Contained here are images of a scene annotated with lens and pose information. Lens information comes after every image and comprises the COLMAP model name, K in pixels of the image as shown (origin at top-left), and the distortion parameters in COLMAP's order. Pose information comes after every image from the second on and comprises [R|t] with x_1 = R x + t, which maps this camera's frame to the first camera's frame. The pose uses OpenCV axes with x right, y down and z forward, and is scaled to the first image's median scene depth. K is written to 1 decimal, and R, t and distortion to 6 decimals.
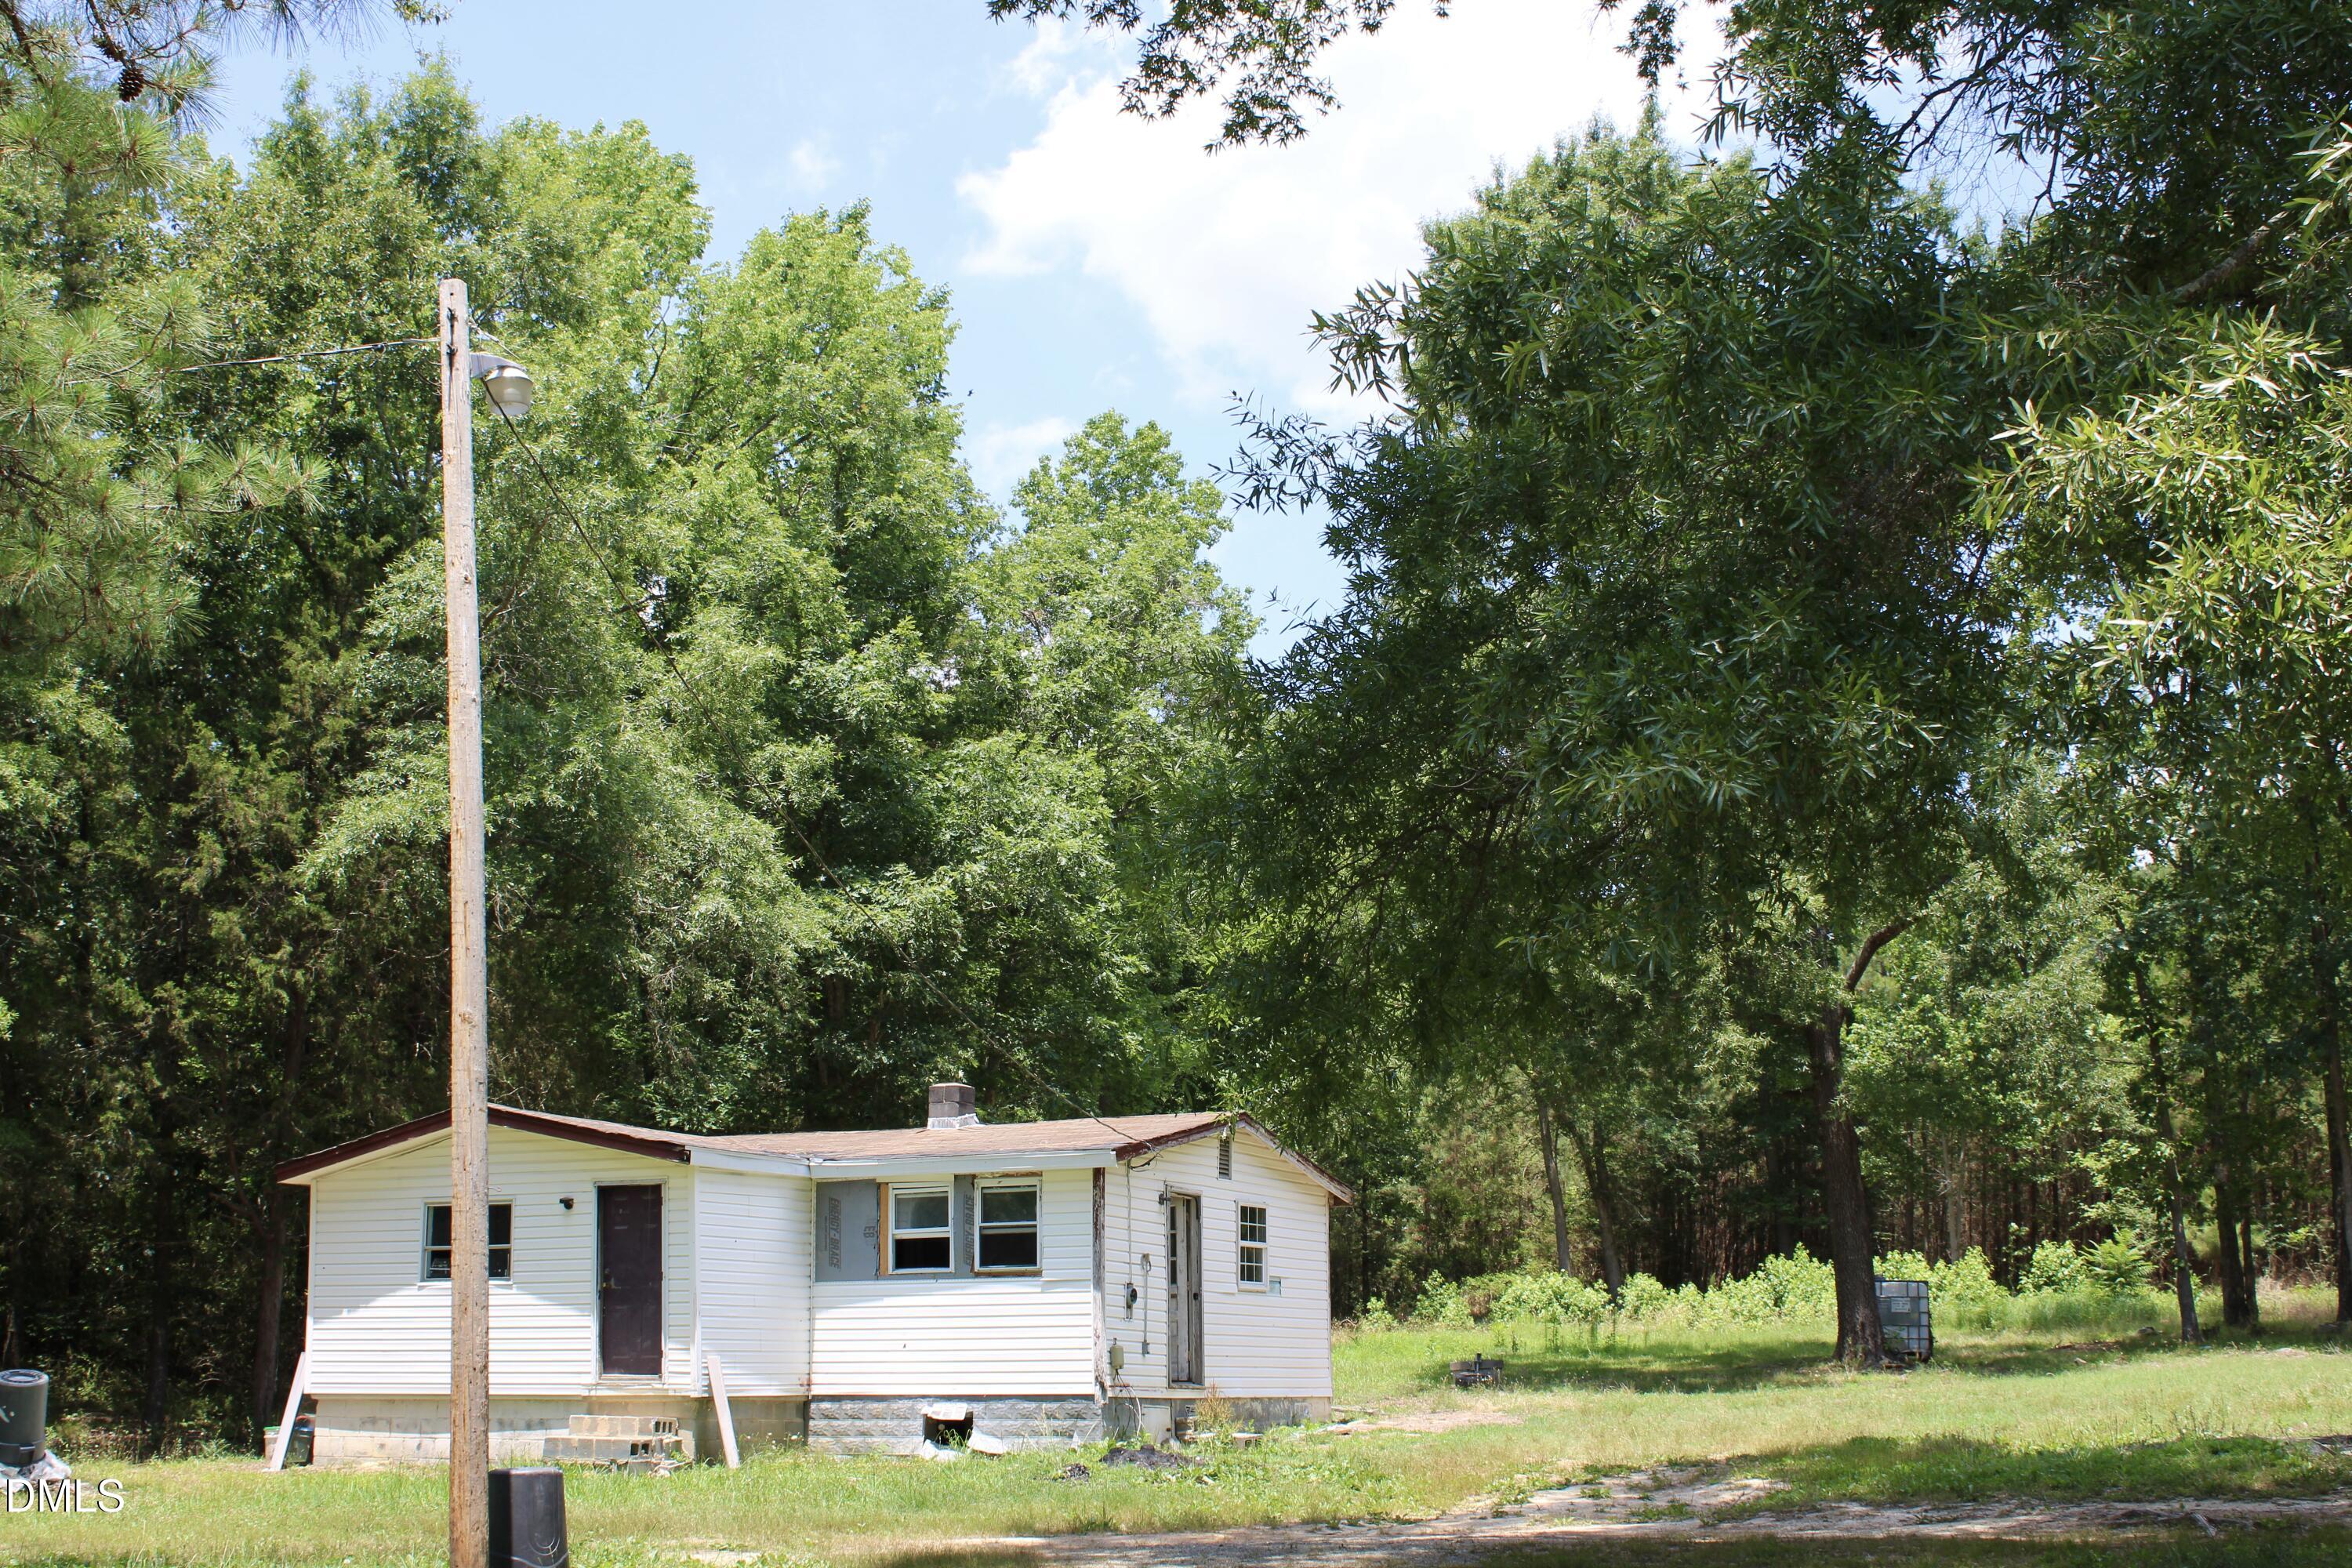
lens RADIAL K [[2876.2, 0, 1167.6], [0, 2876.2, 742.4], [0, 0, 1]] dist [-0.056871, 0.000000]
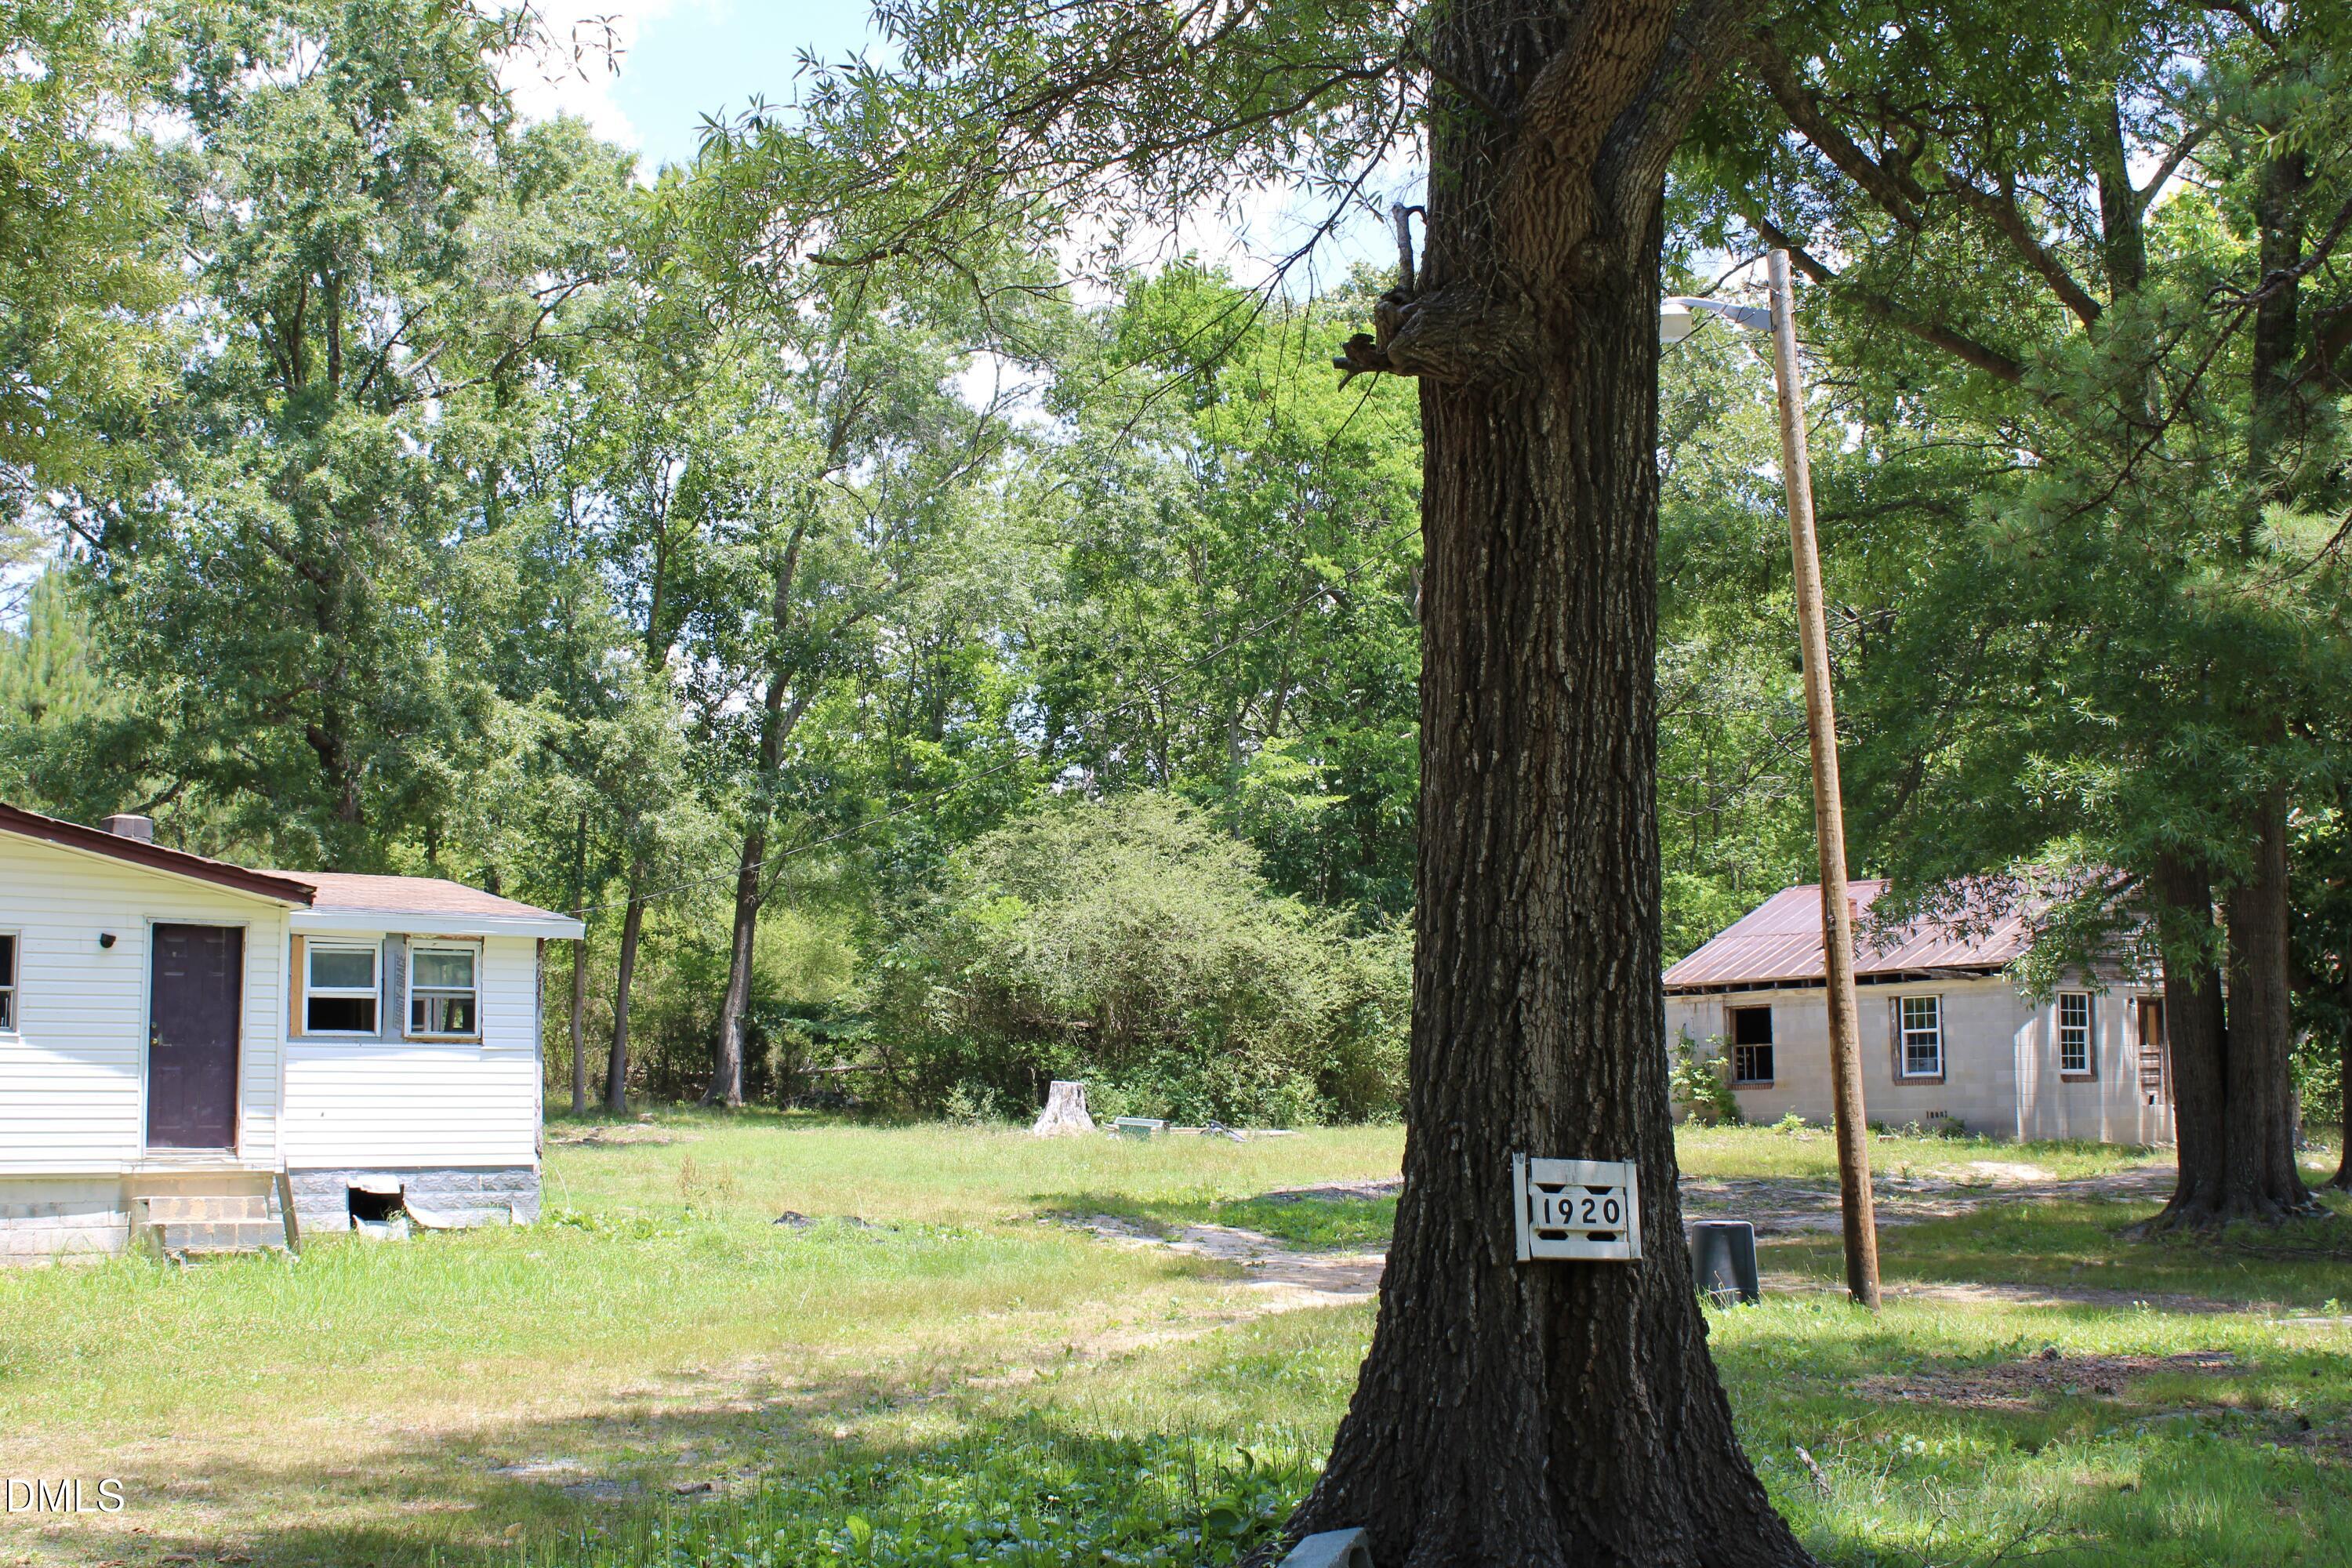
lens RADIAL K [[2876.2, 0, 1185.0], [0, 2876.2, 777.5], [0, 0, 1]] dist [-0.056871, 0.000000]
pose [[0.422501, 0.110154, 0.899644, -0.711104], [-0.196966, 0.980025, -0.027494, 0.067452], [-0.884702, -0.165583, 0.435758, 0.334053]]
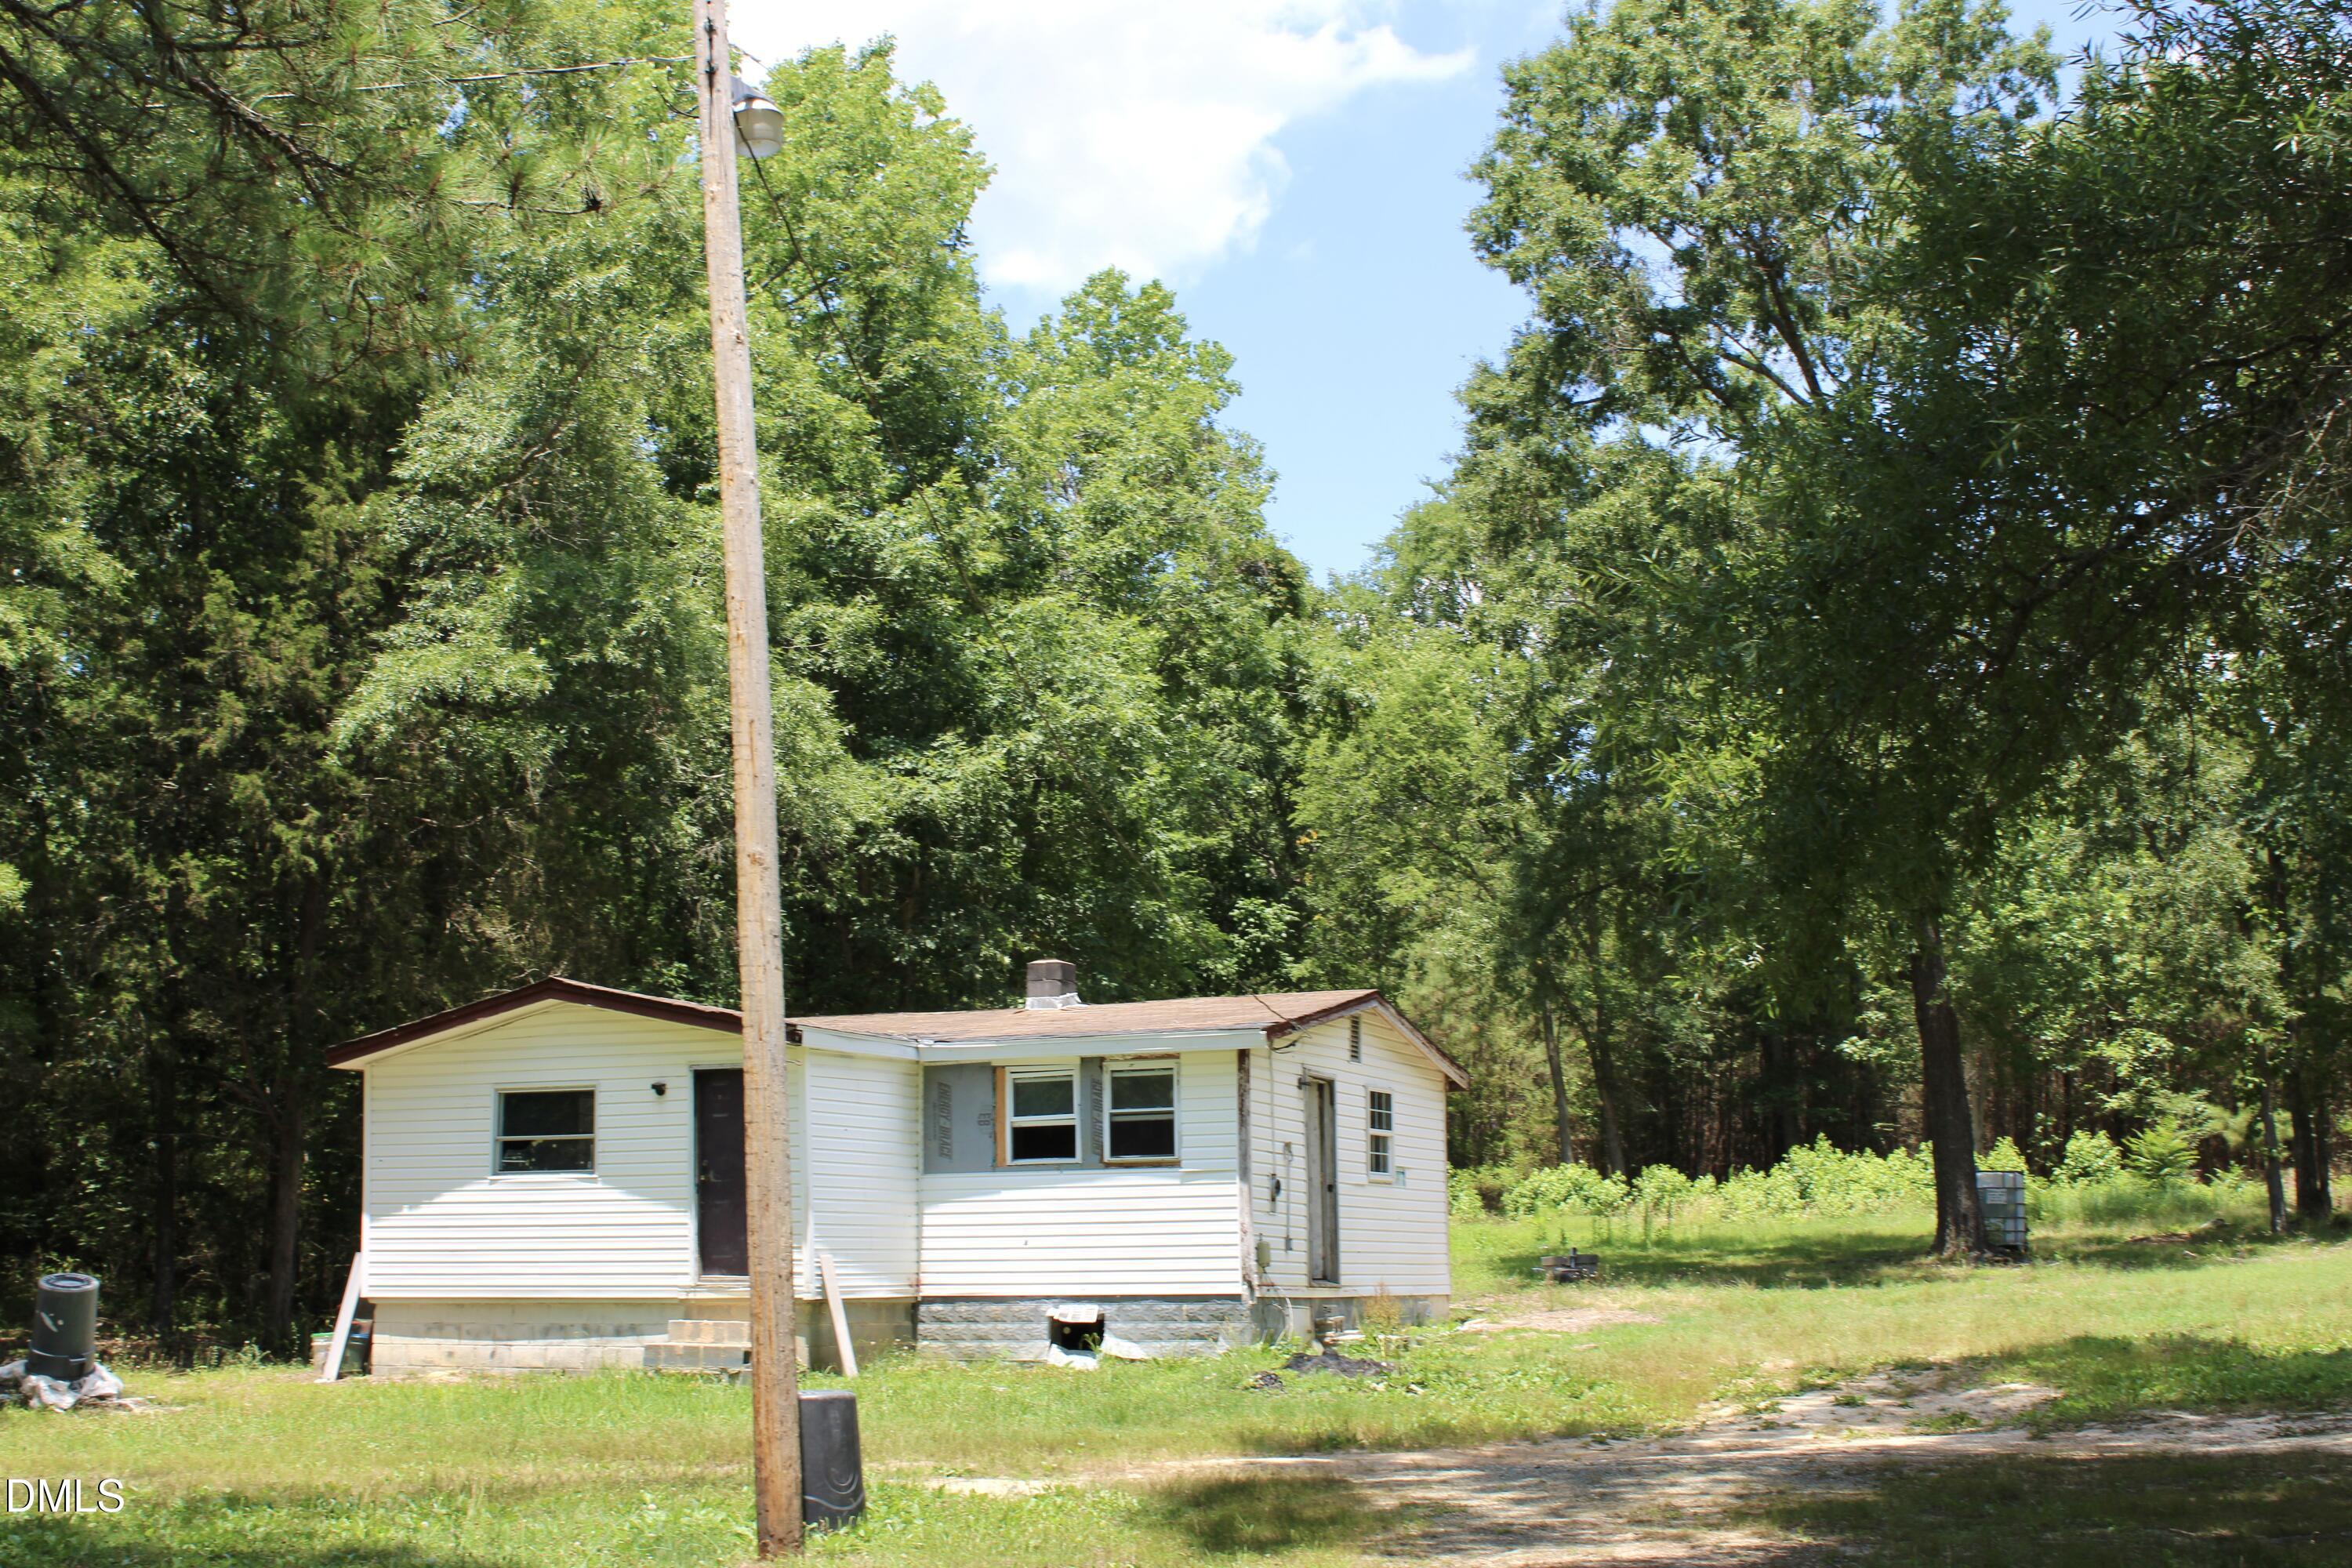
lens RADIAL K [[2876.2, 0, 1160.7], [0, 2876.2, 738.0], [0, 0, 1]] dist [-0.056871, 0.000000]
pose [[0.999269, 0.003574, 0.038064, -0.074286], [-0.004884, 0.999397, 0.034385, 0.014792], [-0.037918, -0.034546, 0.998684, 0.074407]]
